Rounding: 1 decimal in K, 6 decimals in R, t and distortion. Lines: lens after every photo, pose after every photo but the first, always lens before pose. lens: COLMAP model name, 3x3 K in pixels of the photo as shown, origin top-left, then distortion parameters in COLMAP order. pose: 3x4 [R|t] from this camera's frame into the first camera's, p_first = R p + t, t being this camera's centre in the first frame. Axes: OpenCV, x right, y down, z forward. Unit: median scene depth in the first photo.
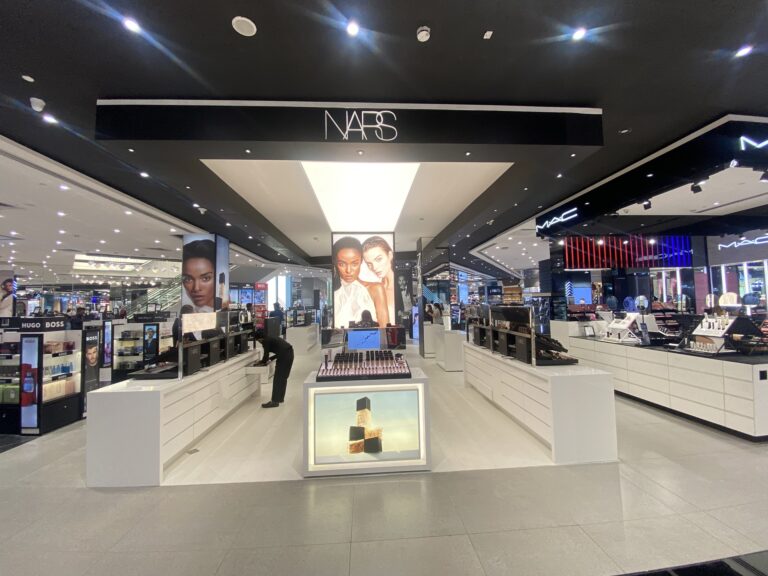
lens RADIAL K [[330.8, 0, 384.0], [0, 330.8, 288.0], [0, 0, 1]] dist [0.024767, -0.000154]
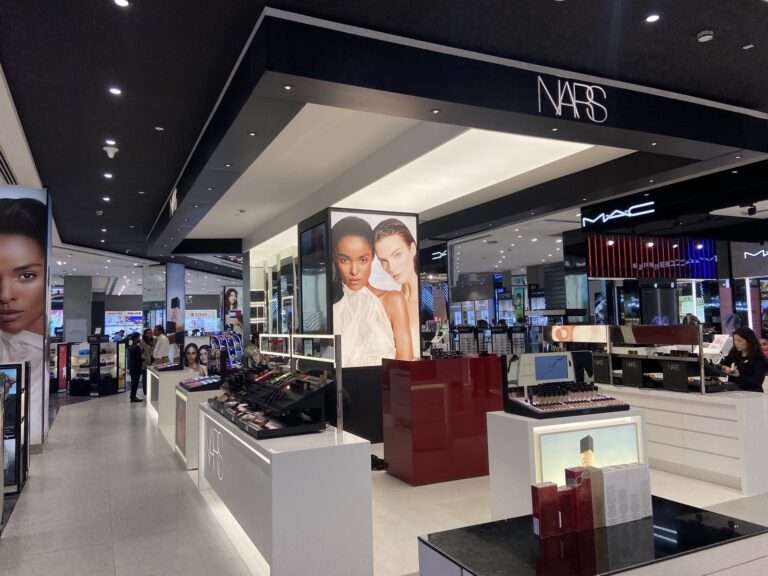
lens RADIAL K [[628.8, 0, 385.3], [0, 628.8, 277.9], [0, 0, 1]] dist [-0.001614, 0.203892]
pose [[0.920455, 0.027753, 0.389861, -0.512888], [-0.013381, 0.999129, -0.039533, 0.006052], [-0.390619, 0.031172, 0.920025, -0.107451]]
